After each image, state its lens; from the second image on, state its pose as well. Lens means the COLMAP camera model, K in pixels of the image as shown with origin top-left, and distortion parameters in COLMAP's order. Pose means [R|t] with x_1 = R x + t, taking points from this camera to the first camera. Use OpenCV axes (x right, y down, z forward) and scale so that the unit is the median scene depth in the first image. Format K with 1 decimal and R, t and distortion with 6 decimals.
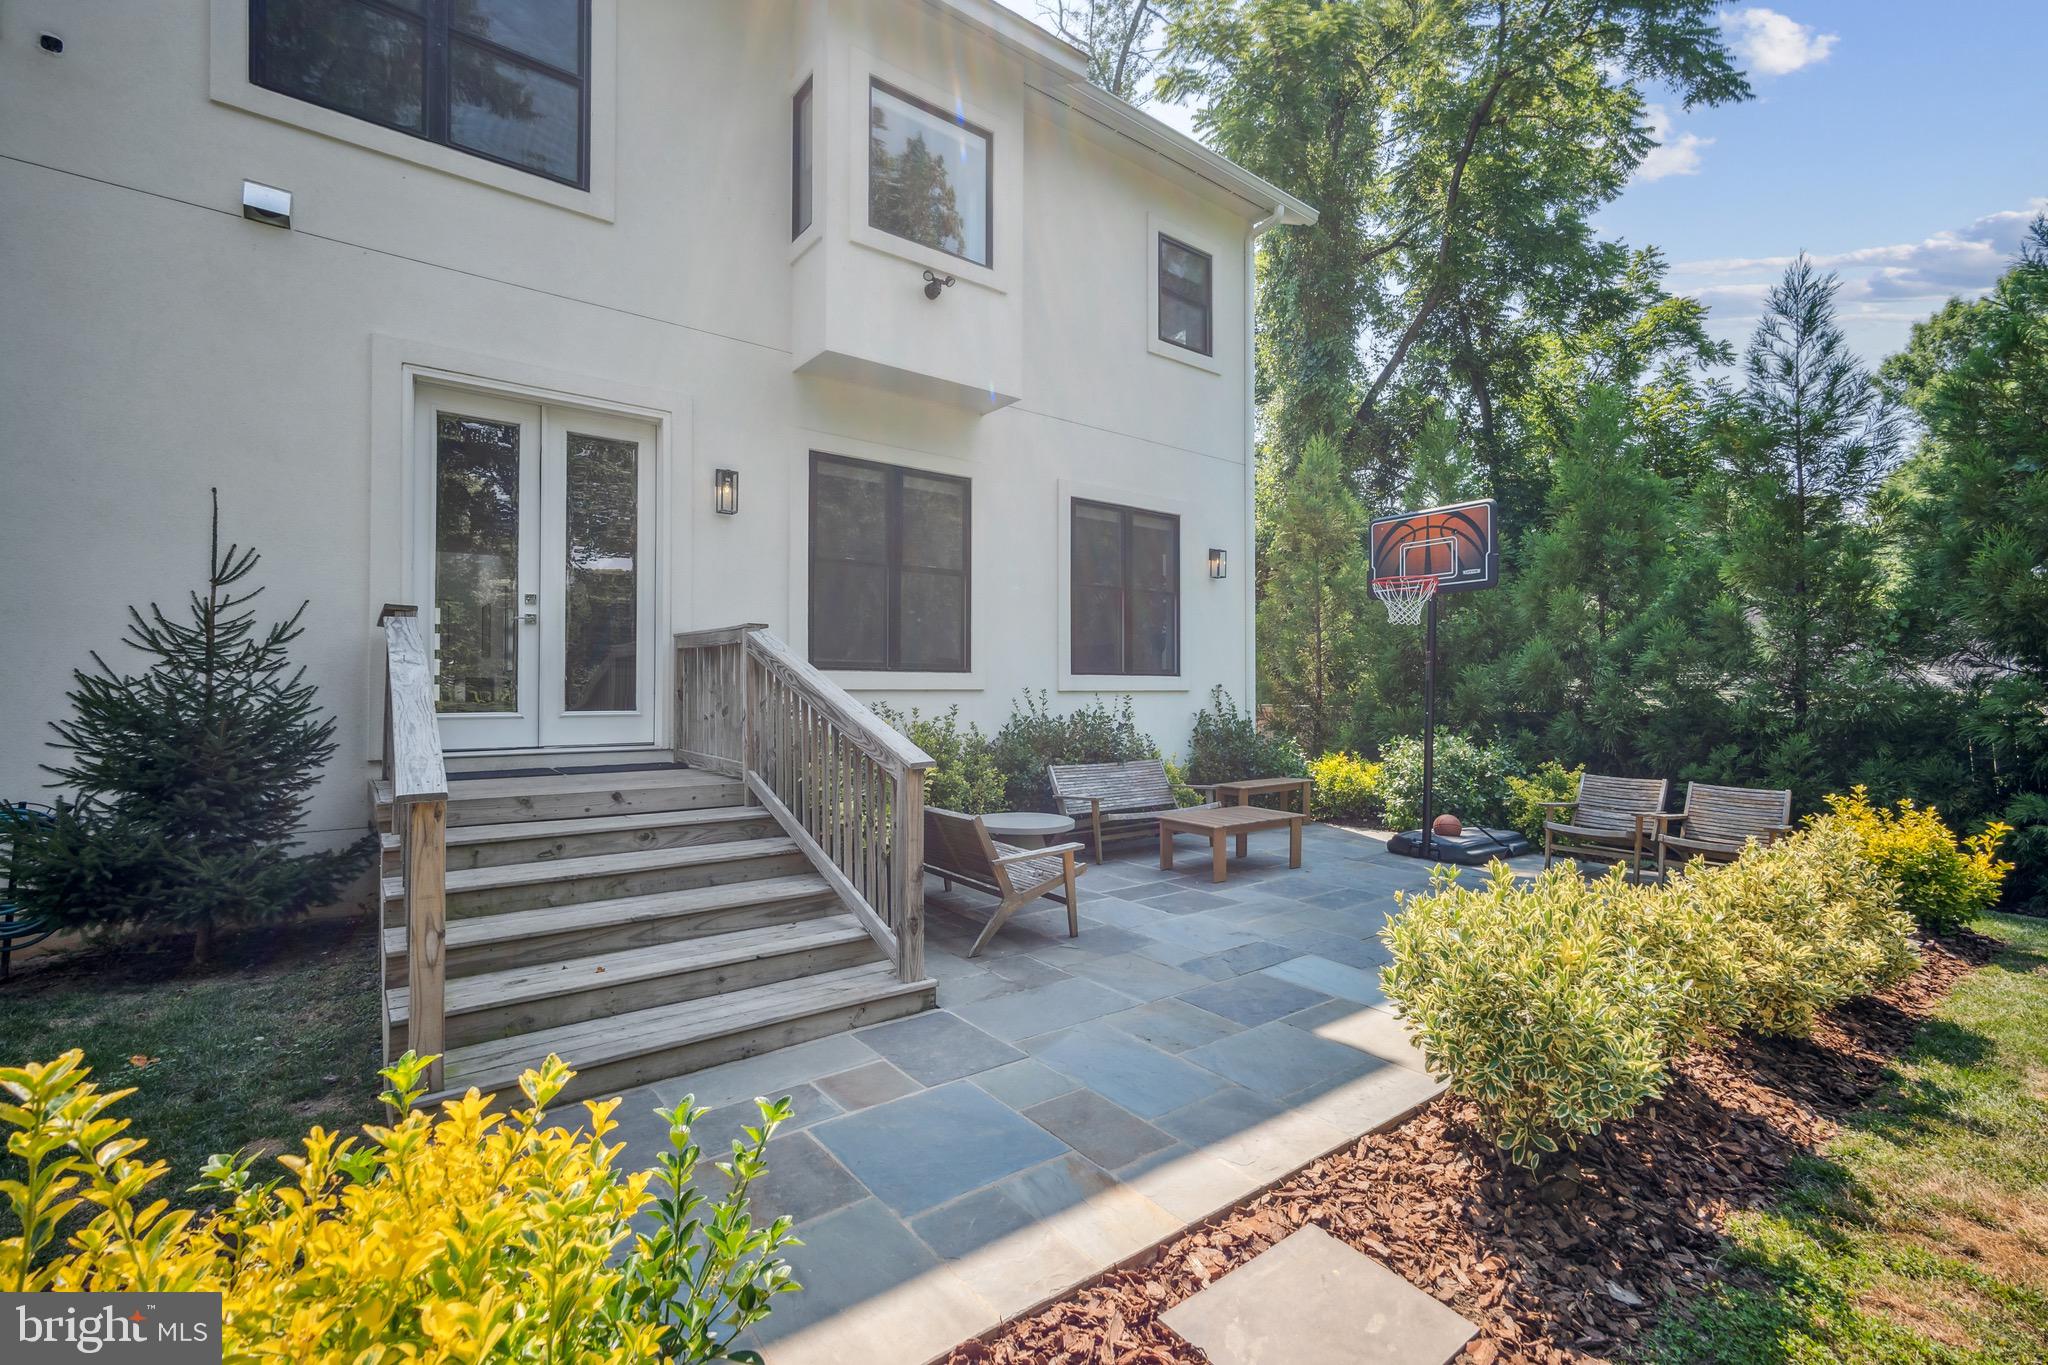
lens RADIAL K [[889.6, 0, 1024.0], [0, 889.6, 682.5], [0, 0, 1]] dist [-0.003147, -0.000328]
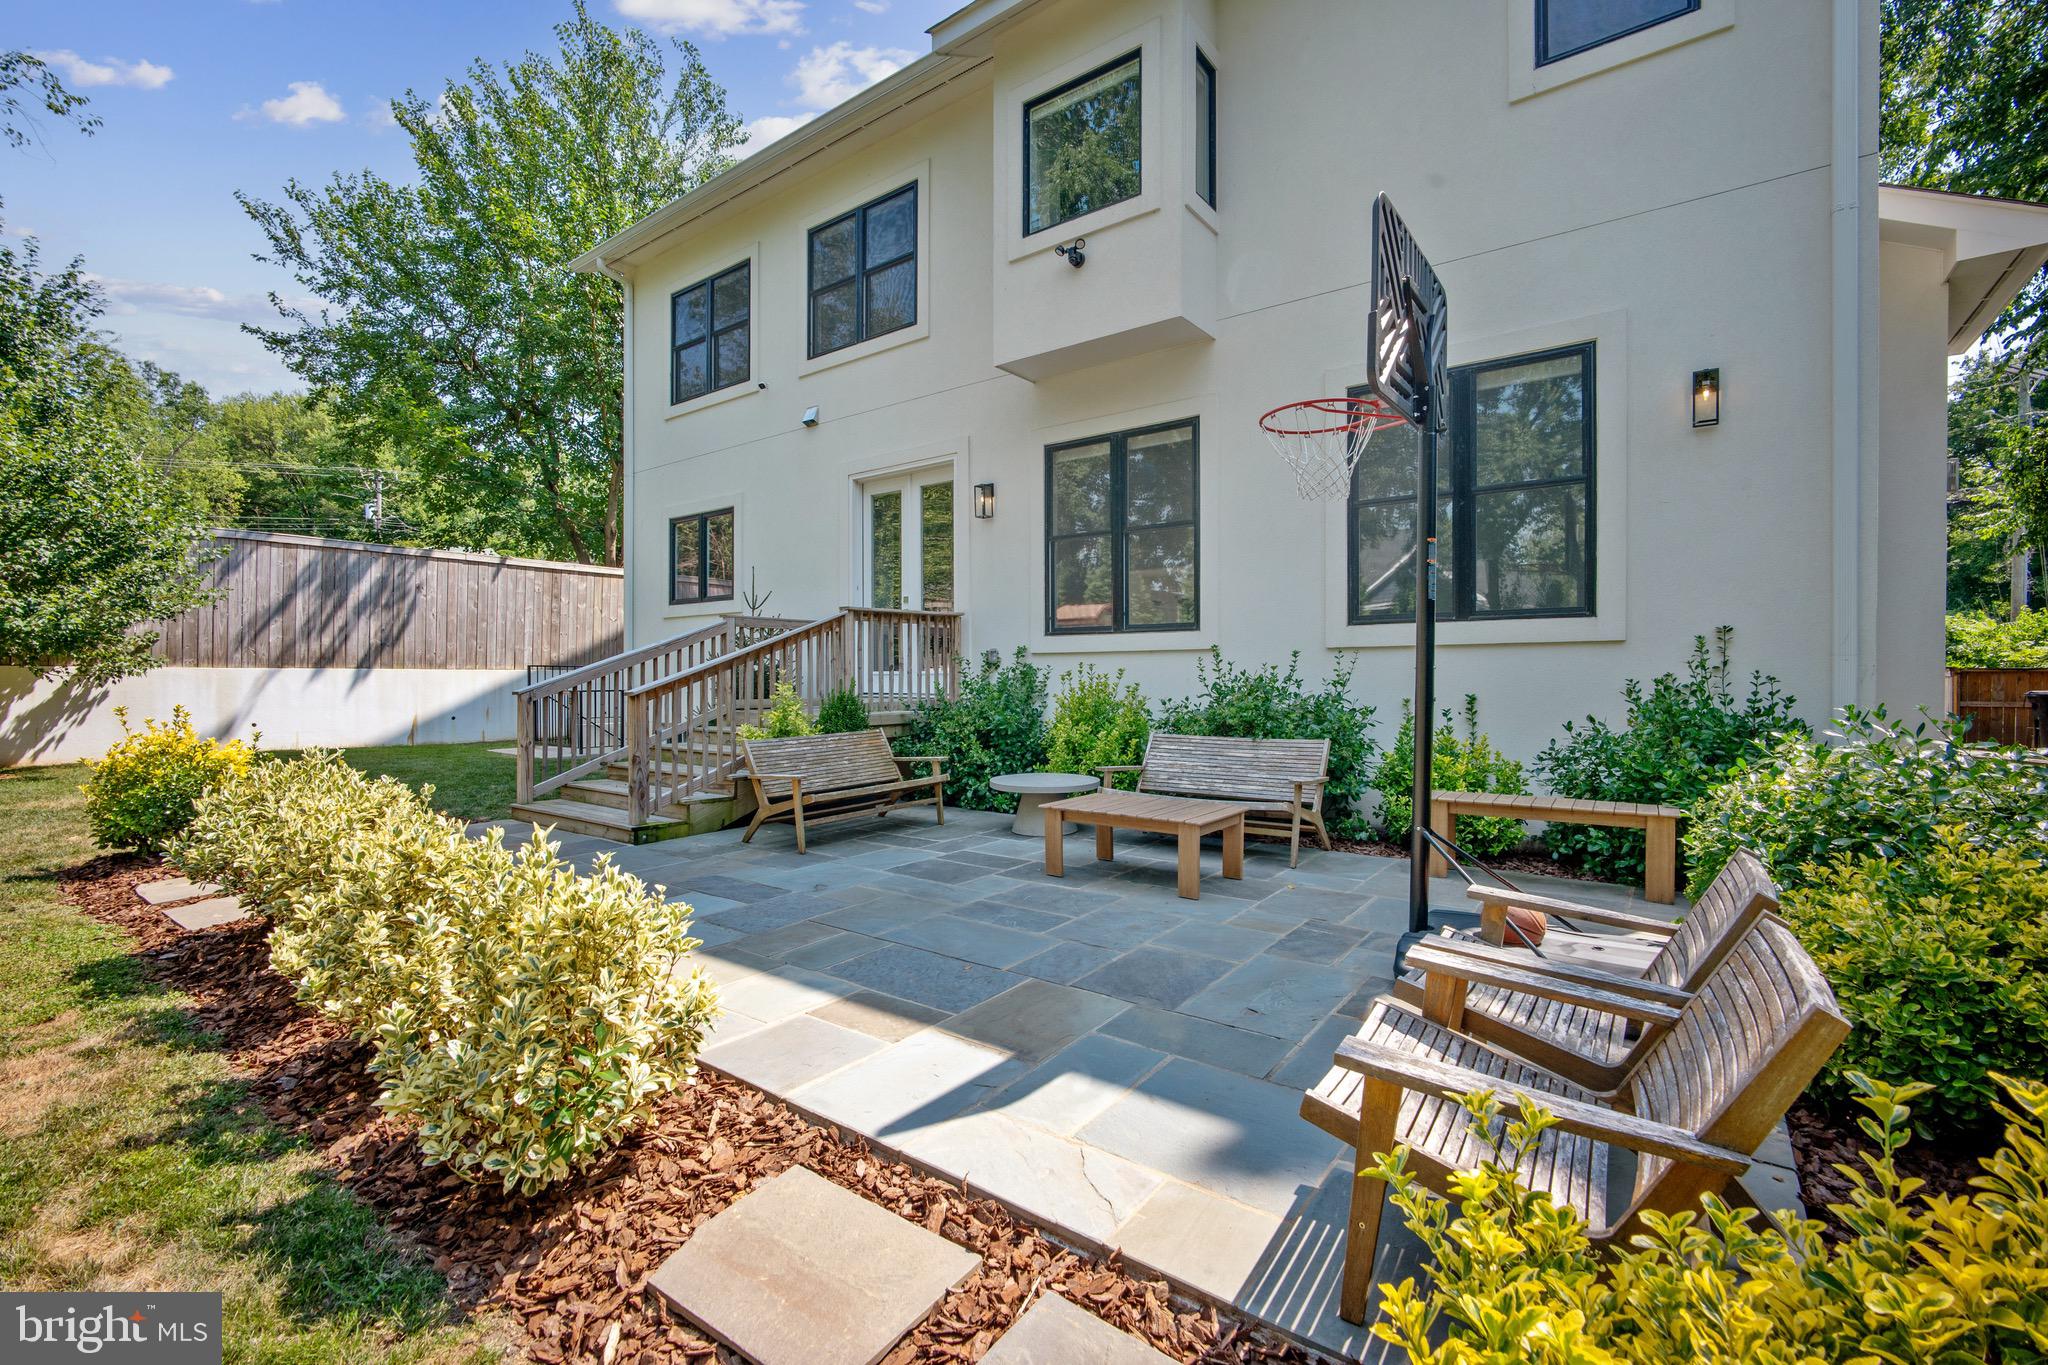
lens RADIAL K [[889.6, 0, 1024.0], [0, 889.6, 682.5], [0, 0, 1]] dist [-0.003147, -0.000328]
pose [[0.264403, 0.001623, -0.964411, 0.888564], [0.007499, 0.999965, 0.003738, 0.045076], [0.964383, -0.008220, 0.264382, 0.673020]]
